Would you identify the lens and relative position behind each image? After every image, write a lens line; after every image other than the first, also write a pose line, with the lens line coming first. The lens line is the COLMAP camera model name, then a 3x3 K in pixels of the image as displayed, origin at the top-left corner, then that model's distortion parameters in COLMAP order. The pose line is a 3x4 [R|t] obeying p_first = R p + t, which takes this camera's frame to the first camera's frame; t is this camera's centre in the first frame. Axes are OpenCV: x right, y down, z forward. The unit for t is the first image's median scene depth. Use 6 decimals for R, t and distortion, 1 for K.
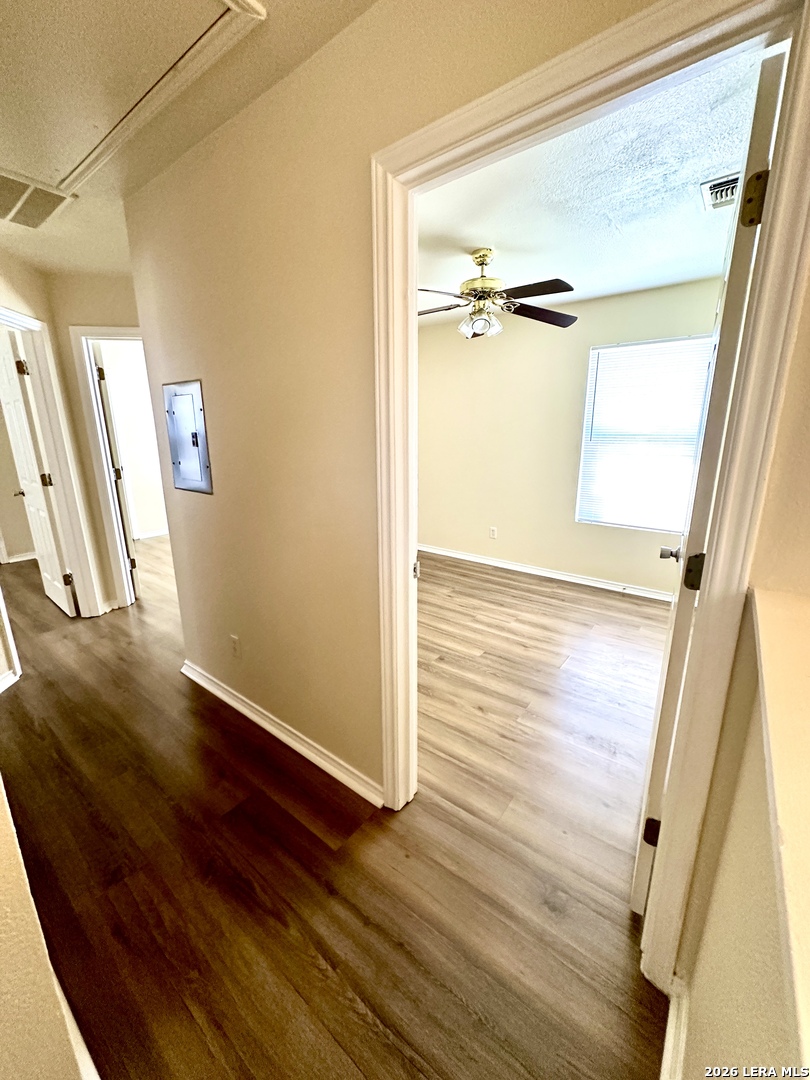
lens RADIAL K [[429.2, 0, 406.6], [0, 429.2, 536.5], [0, 0, 1]] dist [0.000586, 0.000107]
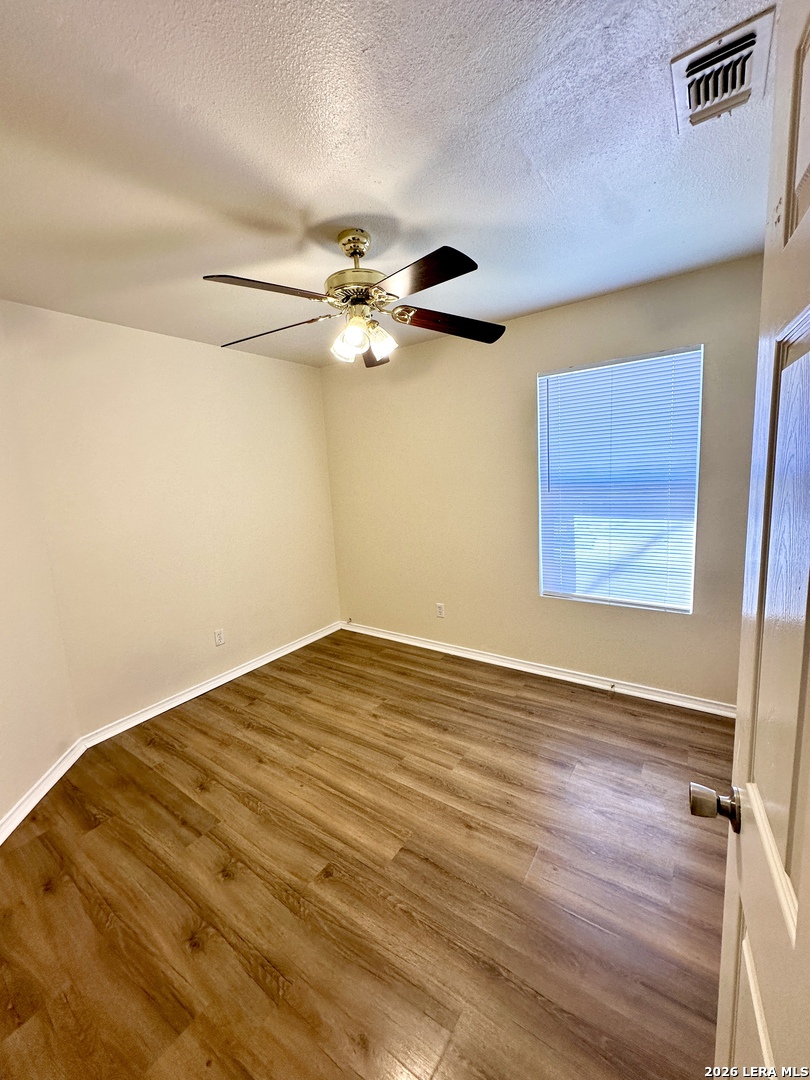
lens RADIAL K [[429.2, 0, 405.7], [0, 429.2, 537.2], [0, 0, 1]] dist [0.000586, 0.000107]
pose [[0.997602, -0.059145, 0.035946, 0.164232], [0.062253, 0.993759, -0.092565, -0.100392], [-0.030247, 0.094581, 0.995058, 0.296593]]
